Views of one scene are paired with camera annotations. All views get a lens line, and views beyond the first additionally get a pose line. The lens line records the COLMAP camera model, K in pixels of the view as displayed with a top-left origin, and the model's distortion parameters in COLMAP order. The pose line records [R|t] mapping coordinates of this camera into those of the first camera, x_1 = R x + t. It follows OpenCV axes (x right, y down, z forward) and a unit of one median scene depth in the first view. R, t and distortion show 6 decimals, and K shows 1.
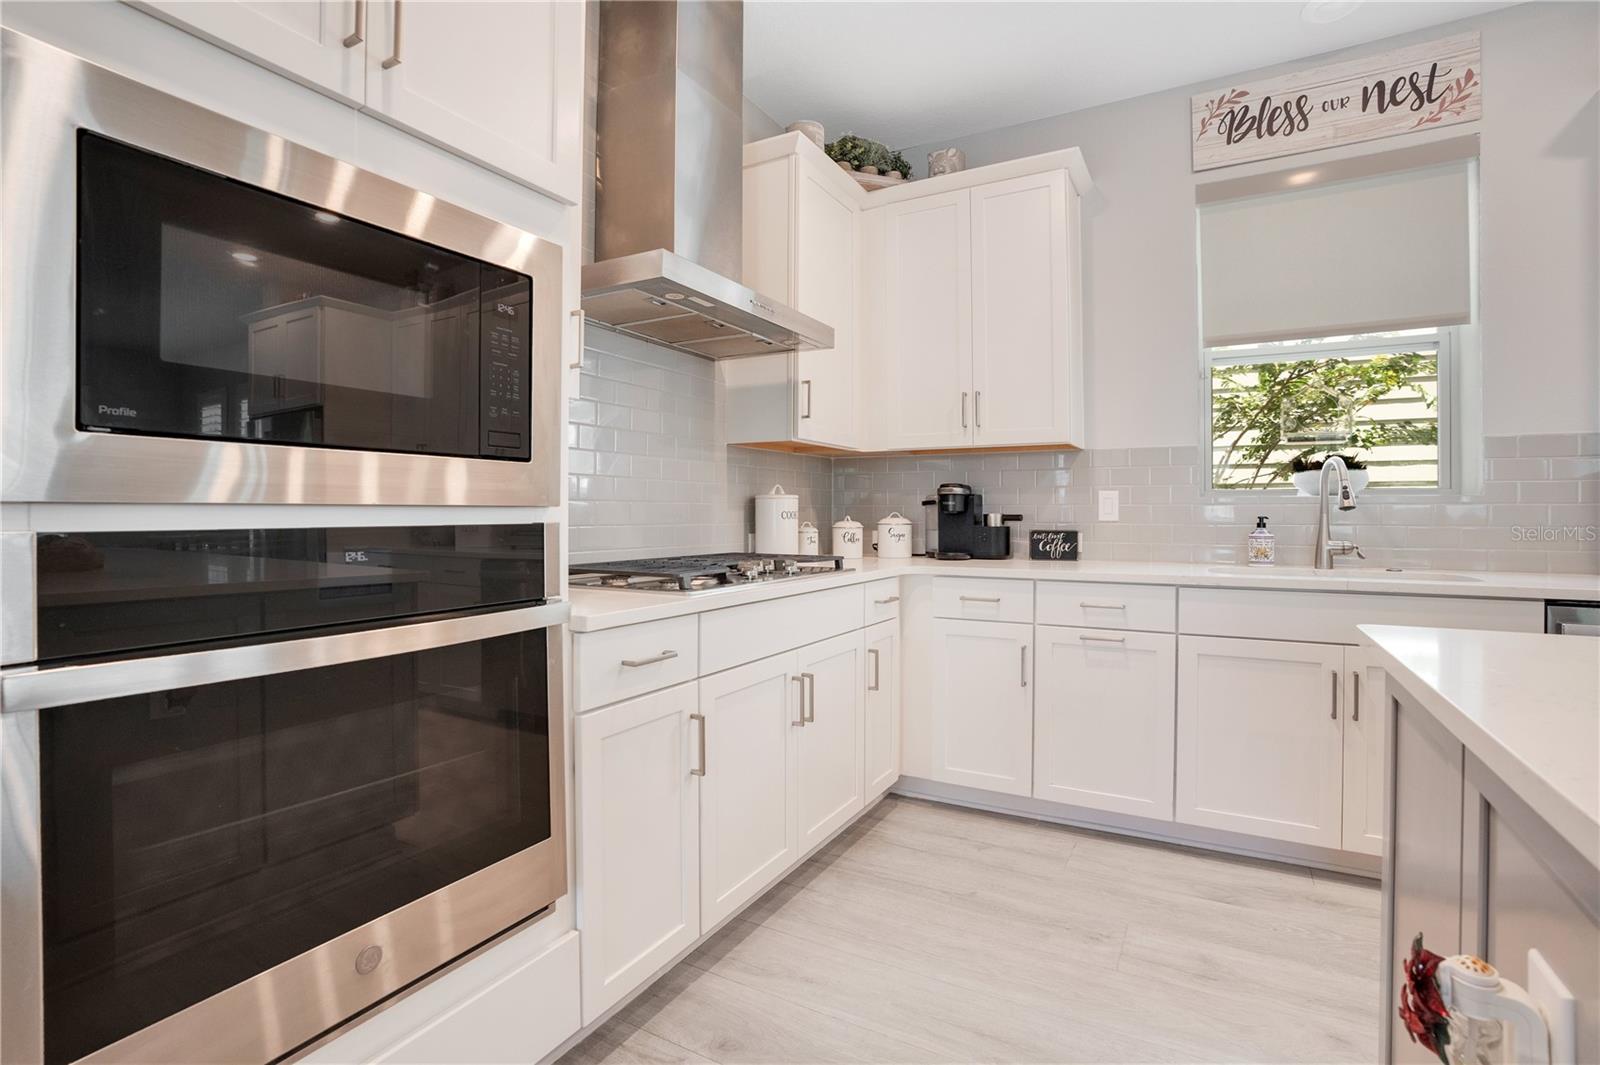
lens RADIAL K [[759.1, 0, 814.1], [0, 759.1, 507.3], [0, 0, 1]] dist [-0.066787, 0.026243]
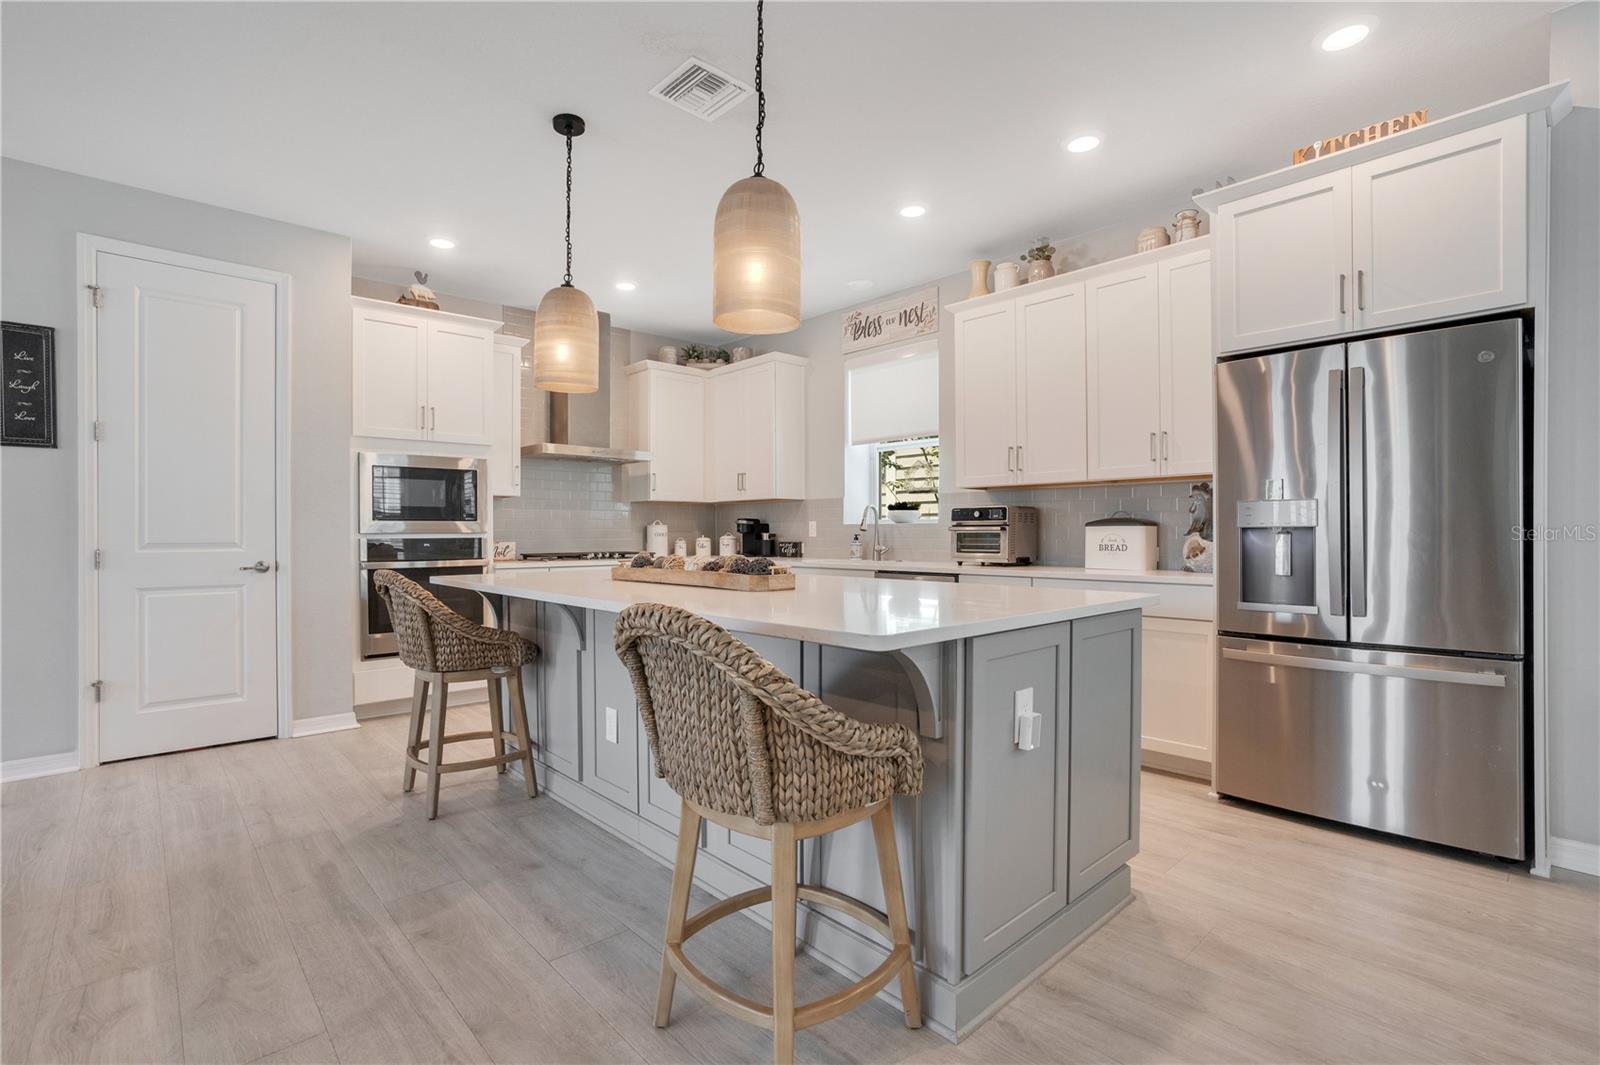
lens RADIAL K [[759.1, 0, 796.1], [0, 759.1, 538.7], [0, 0, 1]] dist [-0.066787, 0.026243]
pose [[0.946350, -0.001824, -0.323139, 1.044321], [0.006777, 0.999876, 0.014202, -0.006620], [0.323073, -0.015630, 0.946245, -0.907523]]
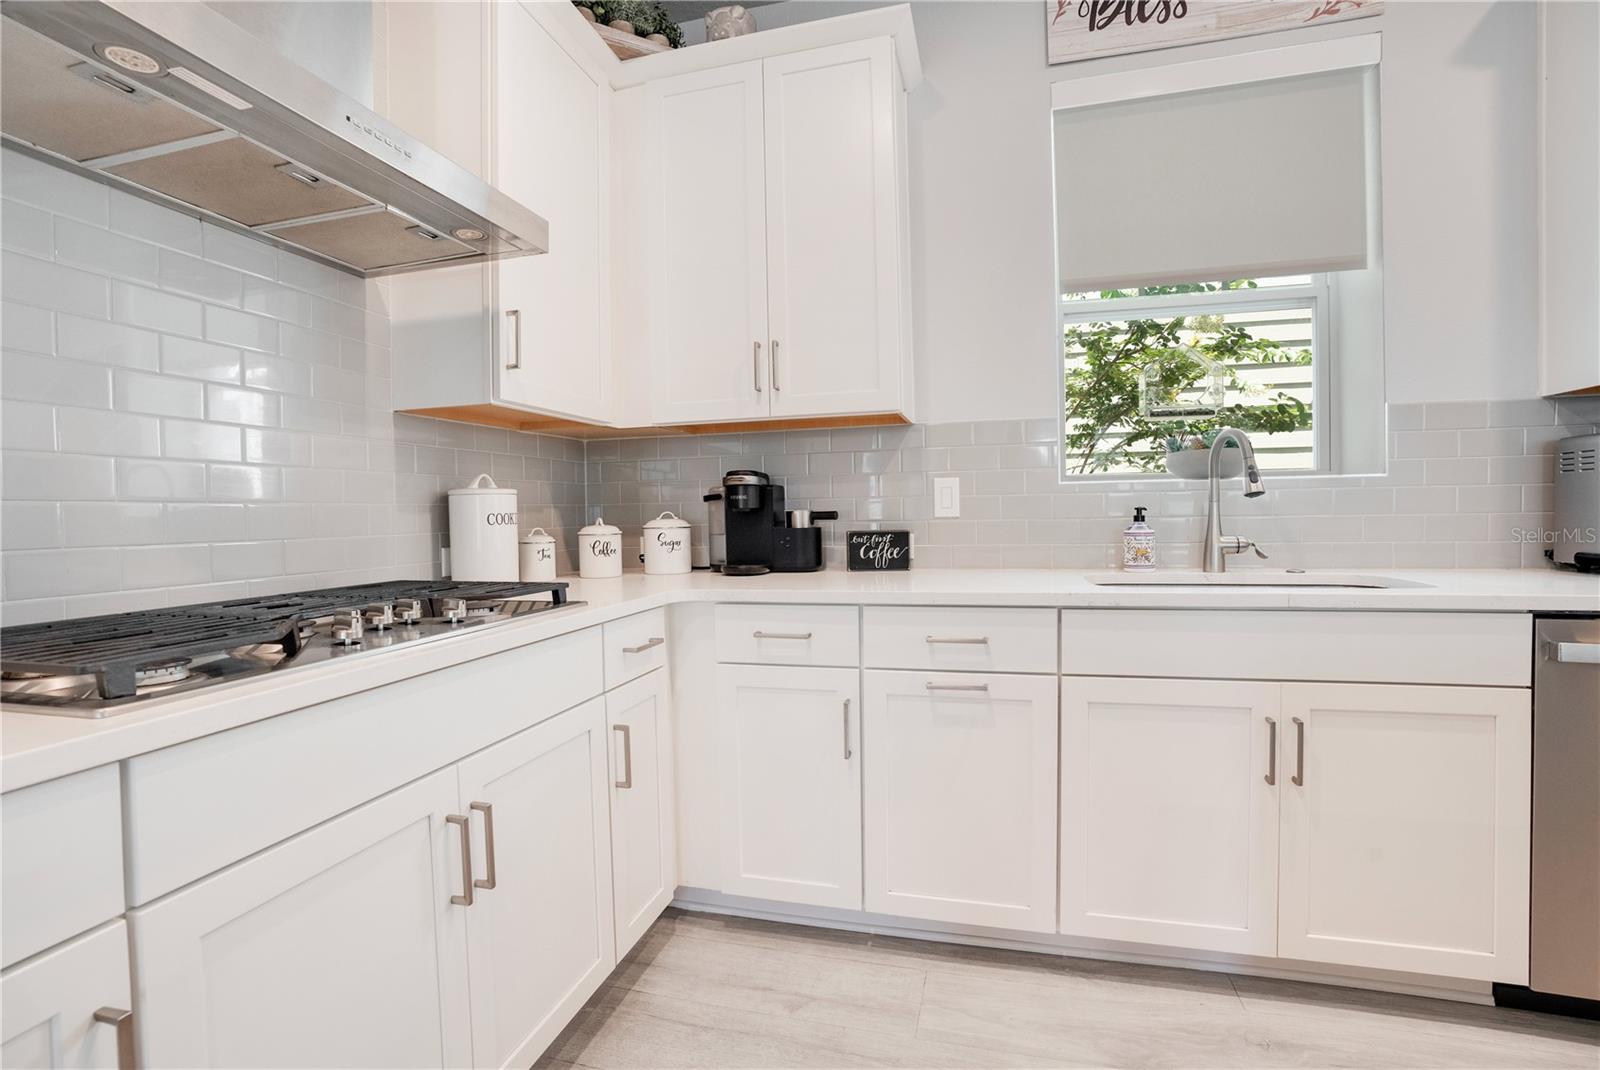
lens RADIAL K [[759.1, 0, 809.8], [0, 759.1, 522.1], [0, 0, 1]] dist [-0.066787, 0.026243]
pose [[0.969675, -0.022812, 0.243332, 0.073021], [0.018427, 0.999624, 0.020281, 0.005089], [-0.243703, -0.015182, 0.969731, 0.307009]]
